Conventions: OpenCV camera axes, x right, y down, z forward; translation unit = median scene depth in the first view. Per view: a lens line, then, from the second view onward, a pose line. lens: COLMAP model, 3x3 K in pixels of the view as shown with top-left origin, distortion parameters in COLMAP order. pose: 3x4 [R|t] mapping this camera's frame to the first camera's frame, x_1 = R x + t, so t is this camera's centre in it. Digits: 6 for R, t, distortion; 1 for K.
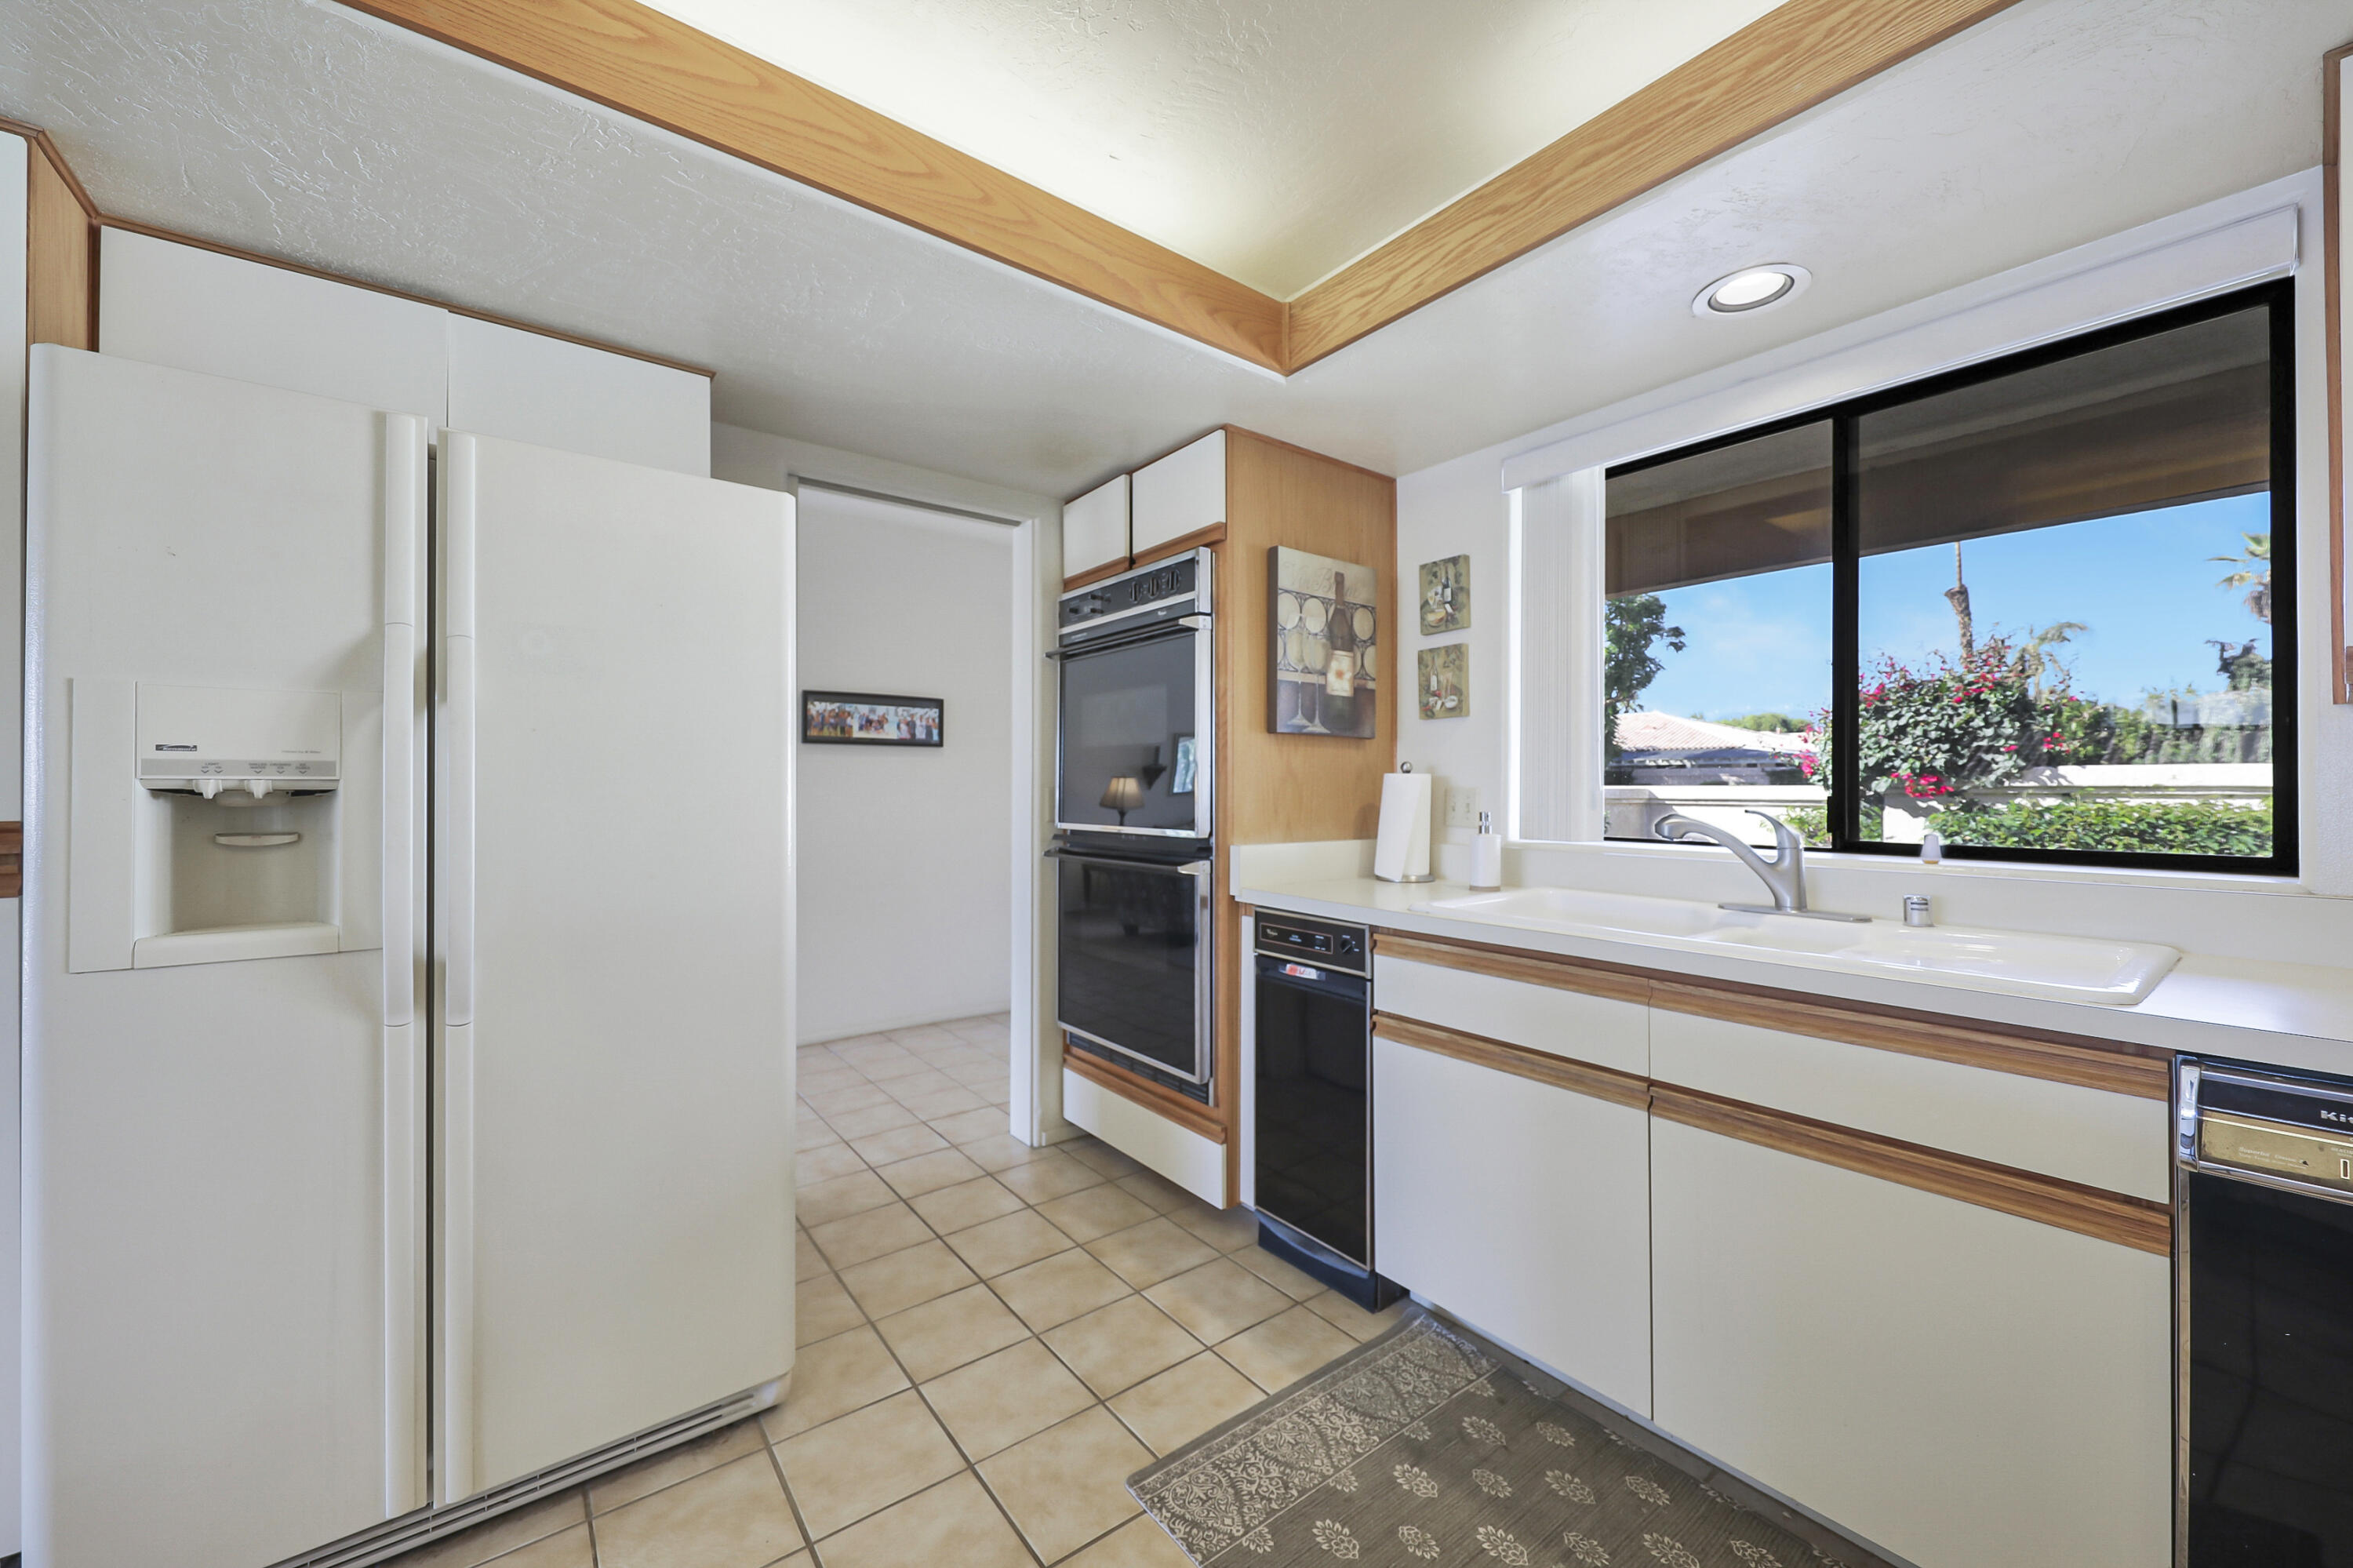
lens RADIAL K [[890.2, 0, 1183.0], [0, 890.2, 778.9], [0, 0, 1]] dist [-0.002350, -0.000931]
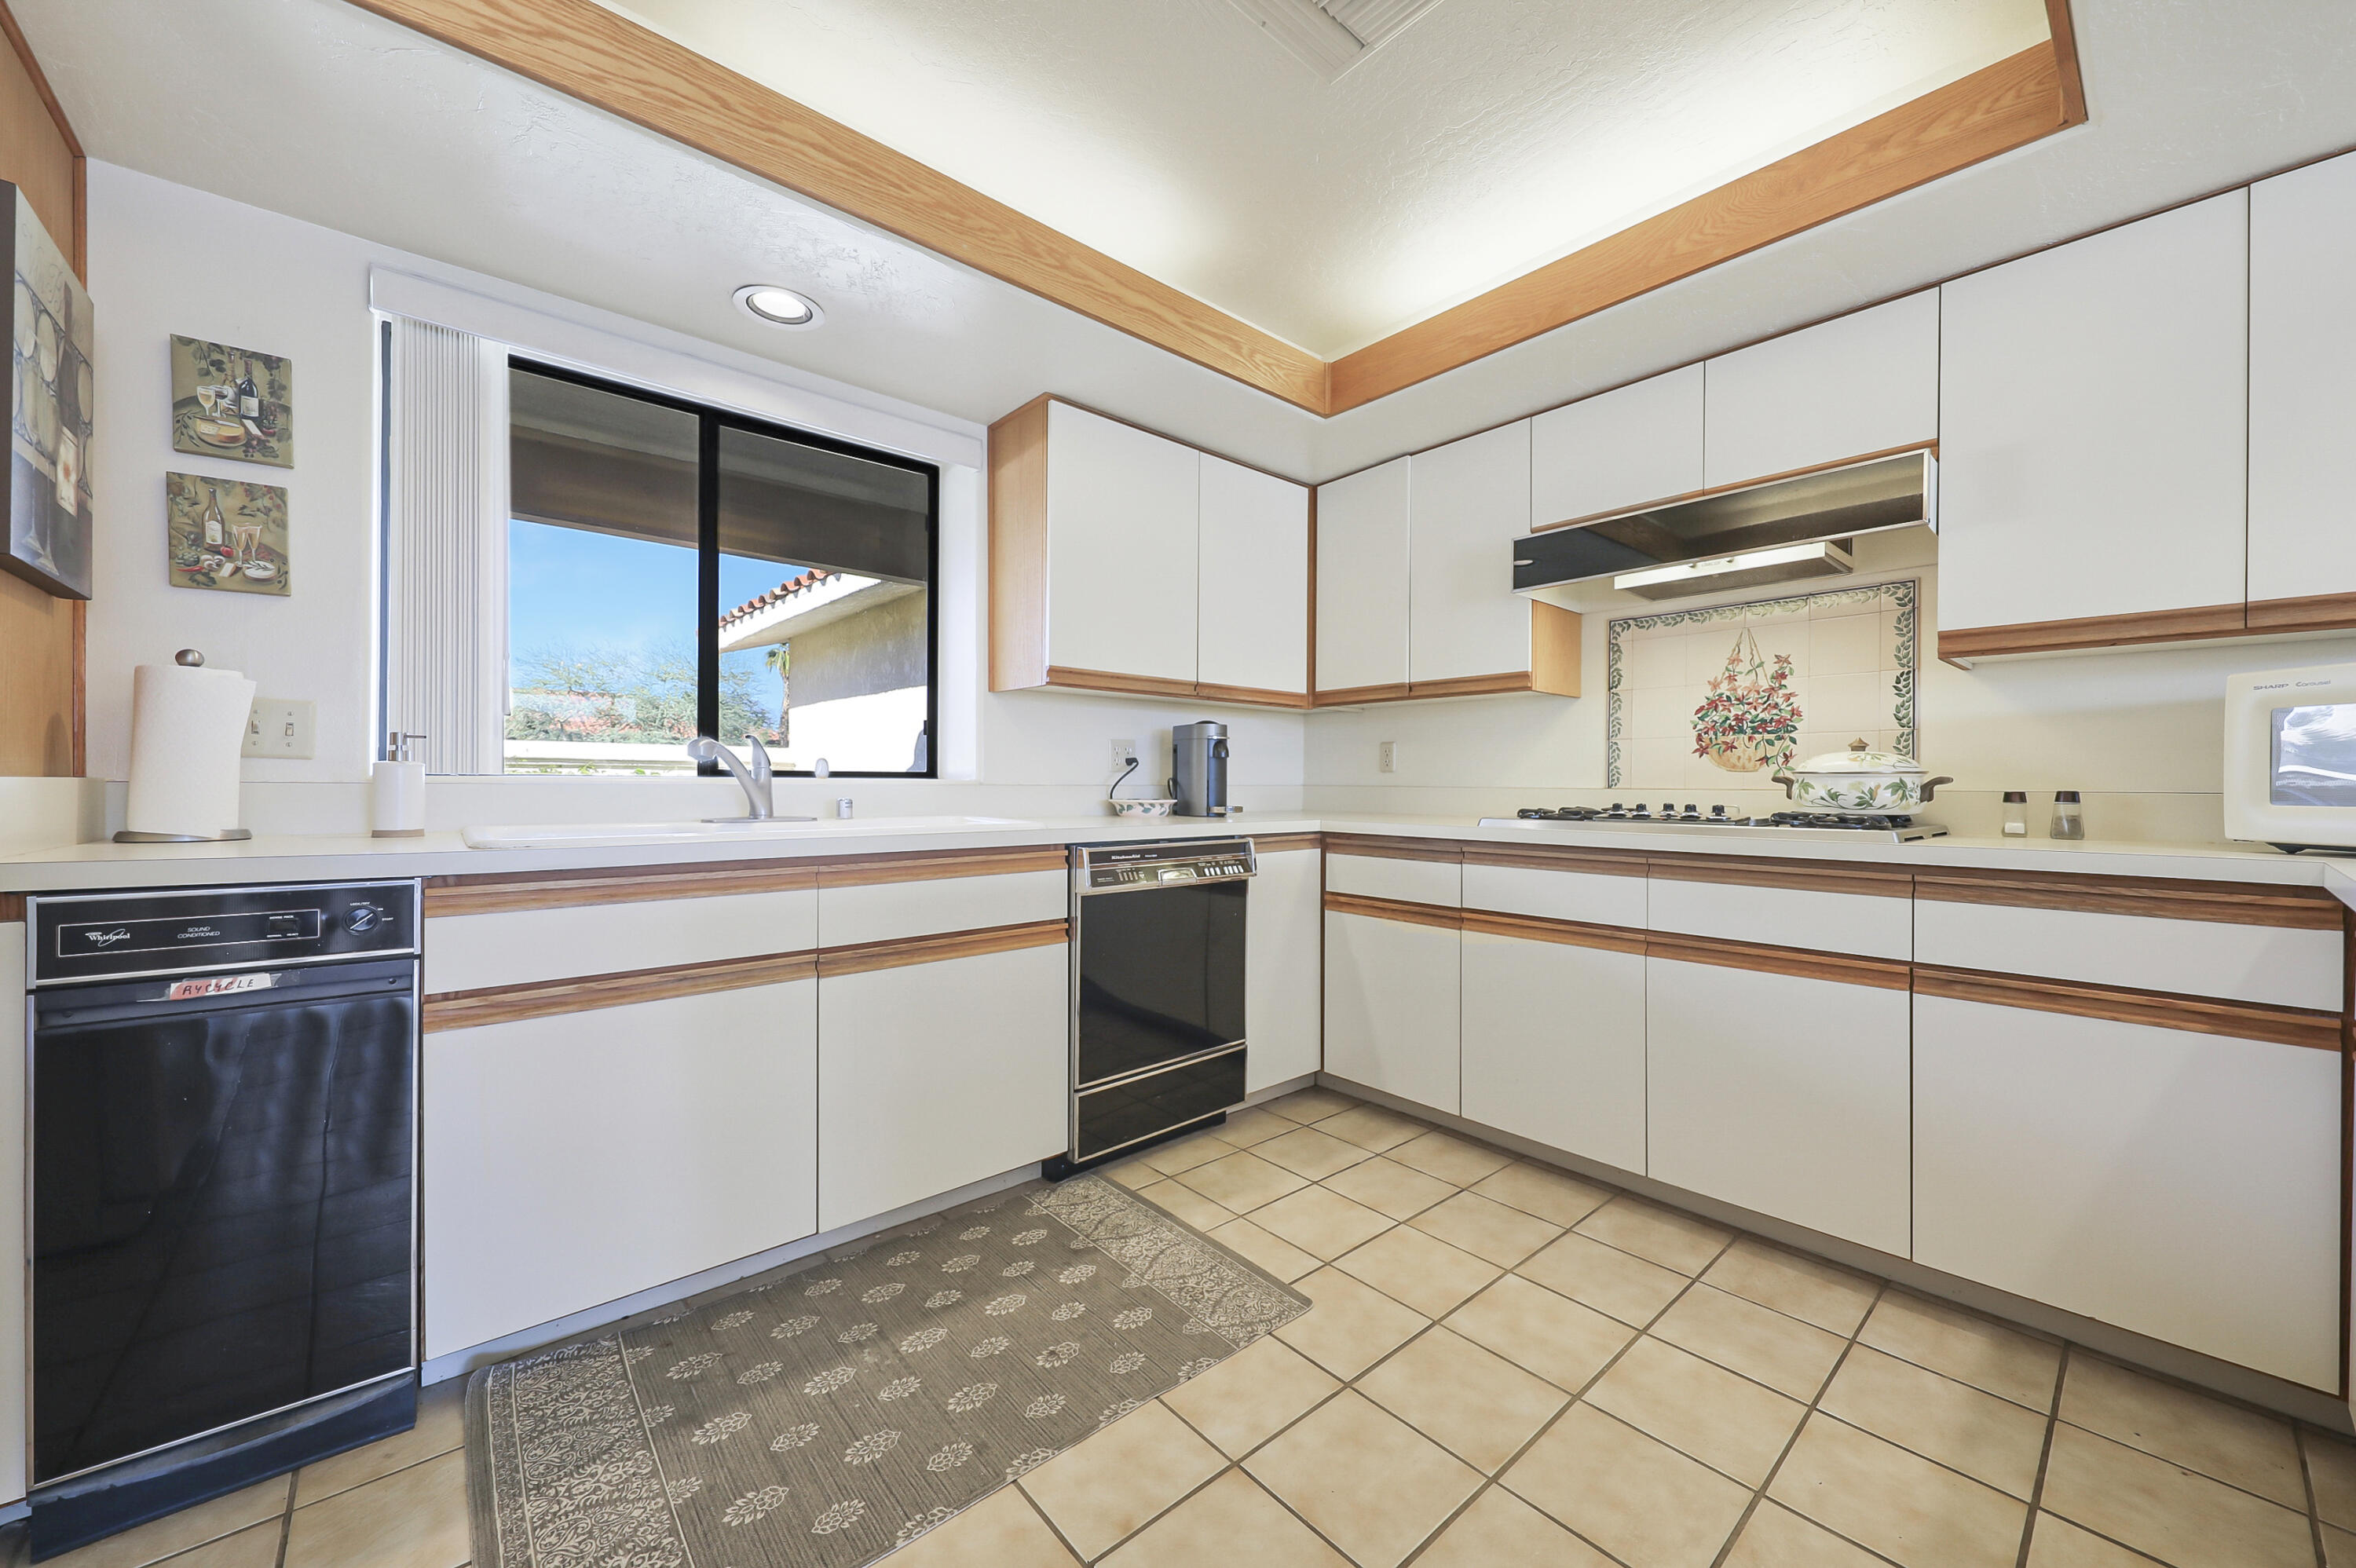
lens RADIAL K [[891.2, 0, 1189.2], [0, 891.2, 783.0], [0, 0, 1]] dist [-0.002350, -0.000931]
pose [[-0.069454, -0.001634, 0.997584, -0.545160], [-0.017454, 0.999848, 0.000423, 0.080754], [-0.997432, -0.017383, -0.069471, 0.456156]]
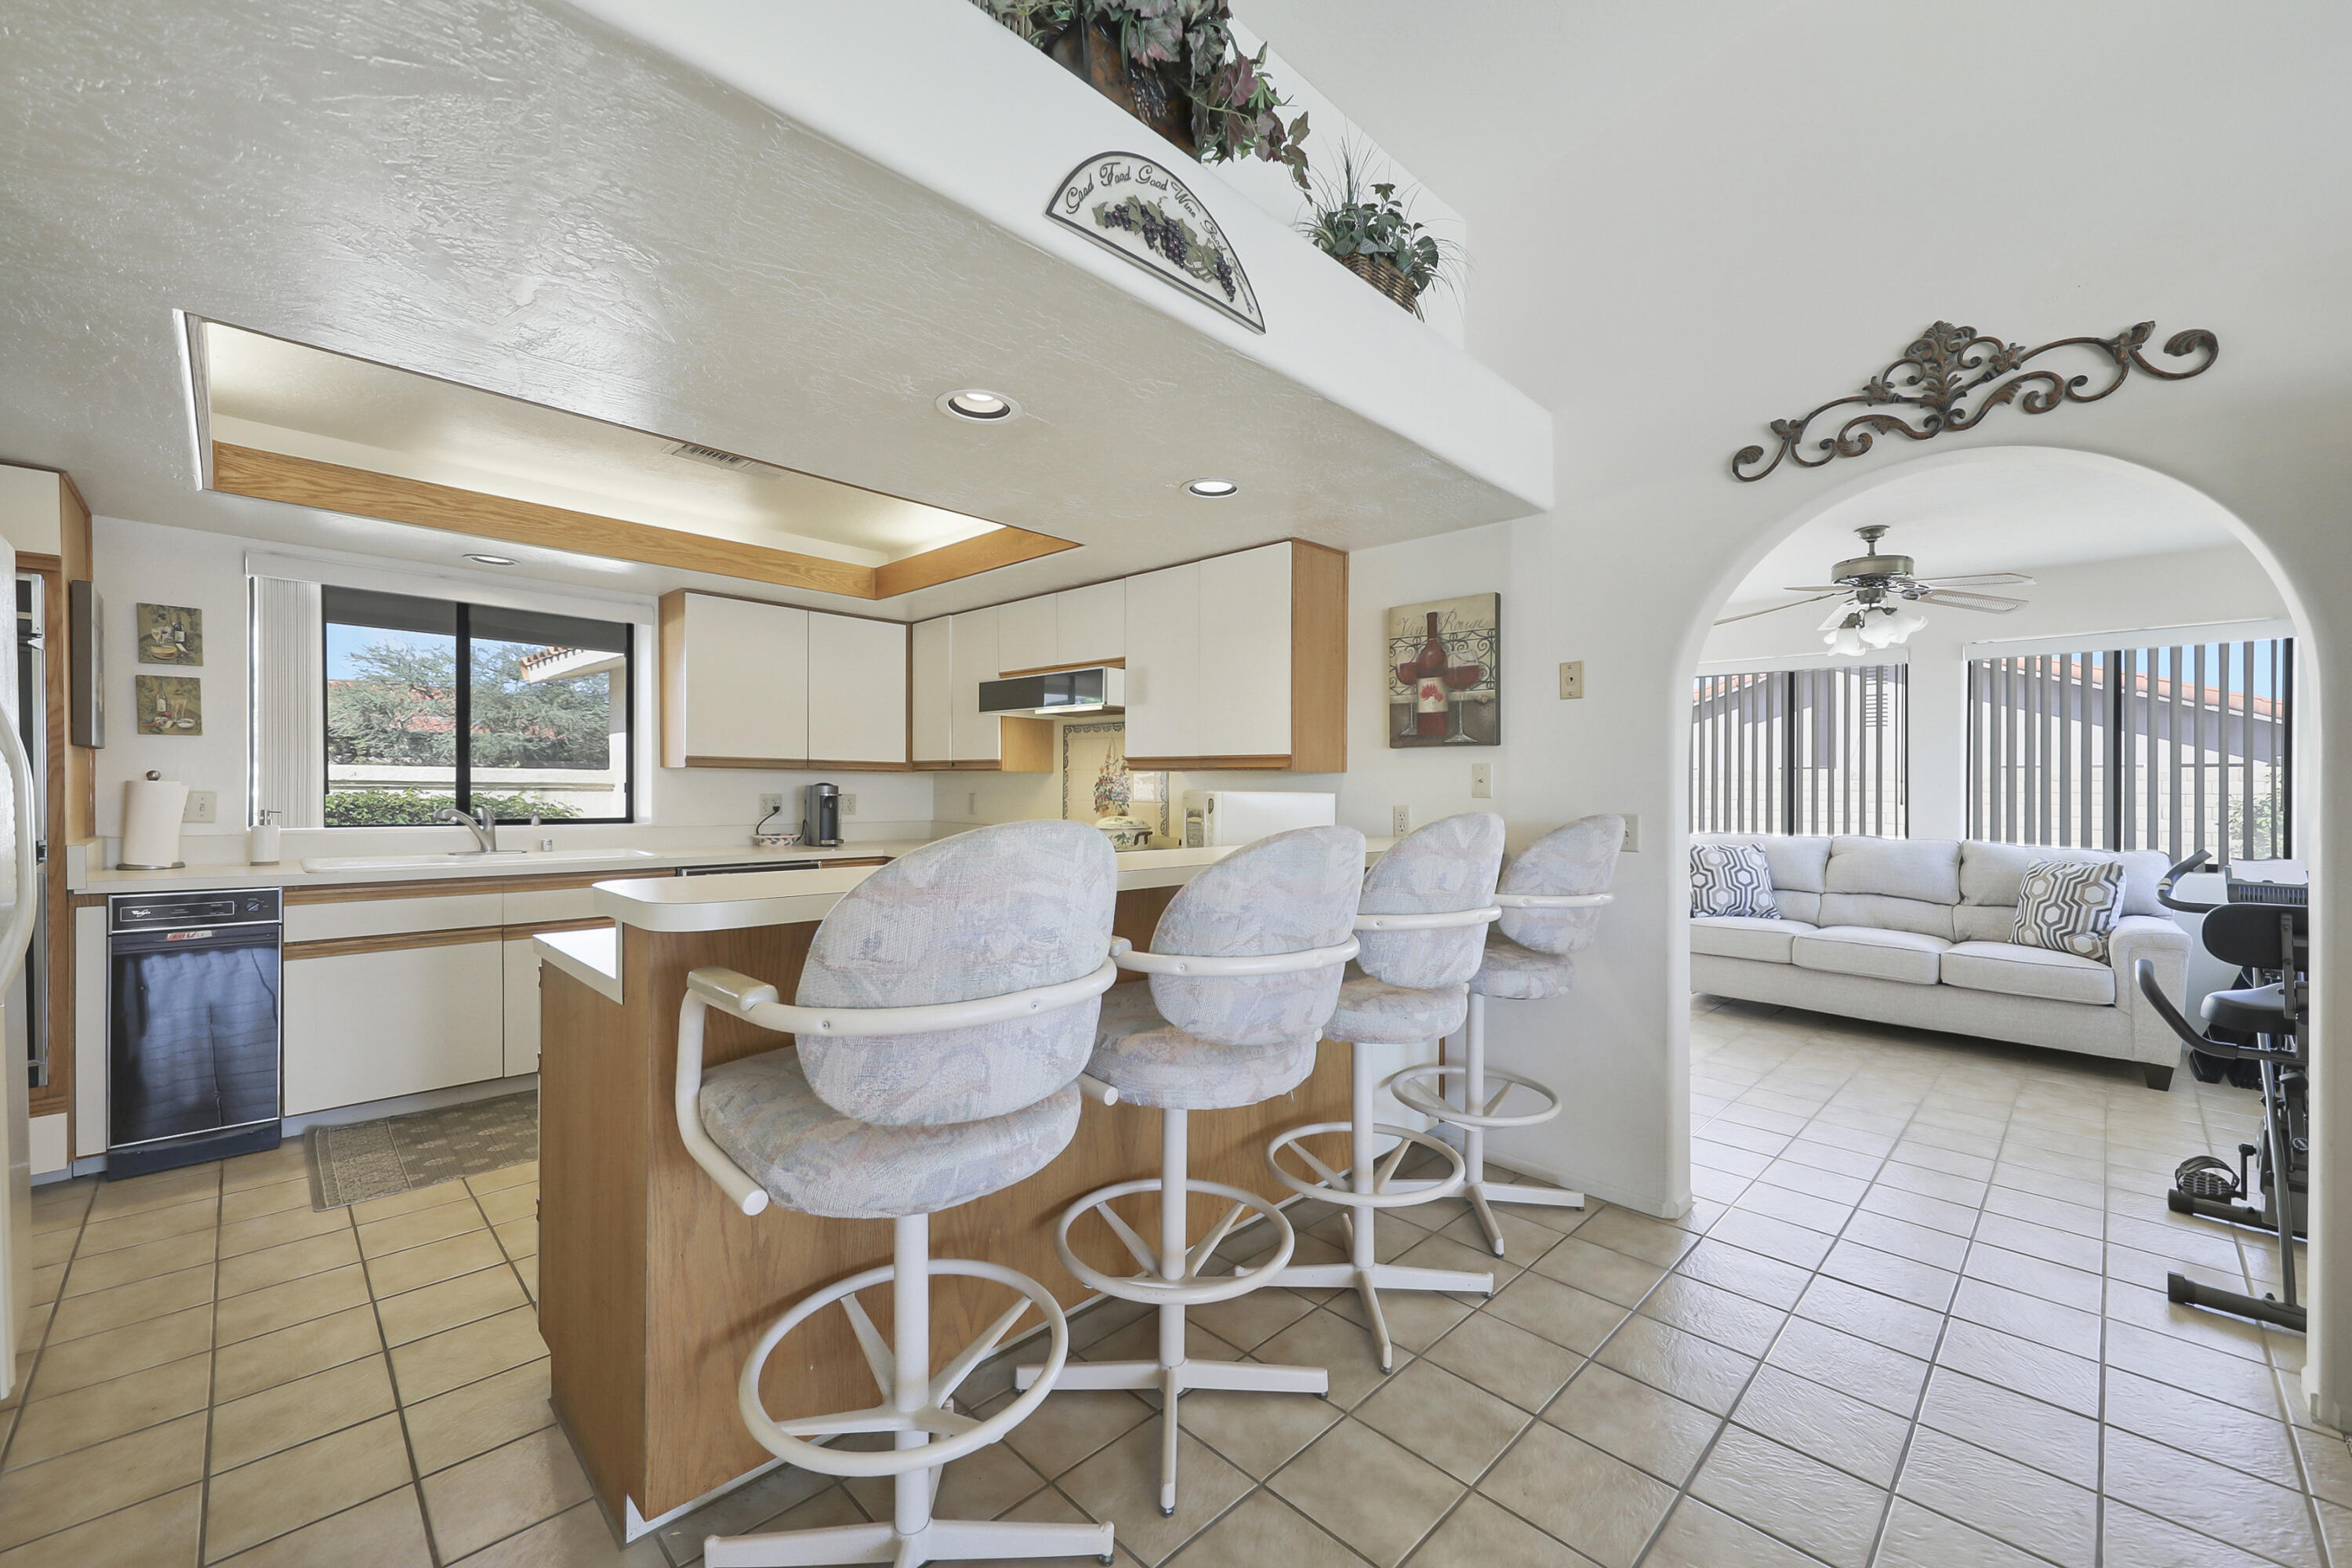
lens RADIAL K [[938.2, 0, 1179.5], [0, 938.2, 796.3], [0, 0, 1]] dist [0.000098, -0.000671]
pose [[-0.142347, -0.012919, 0.989732, -1.593935], [-0.024892, 0.999645, 0.009468, -0.040855], [-0.989504, -0.023289, -0.142618, -0.265564]]
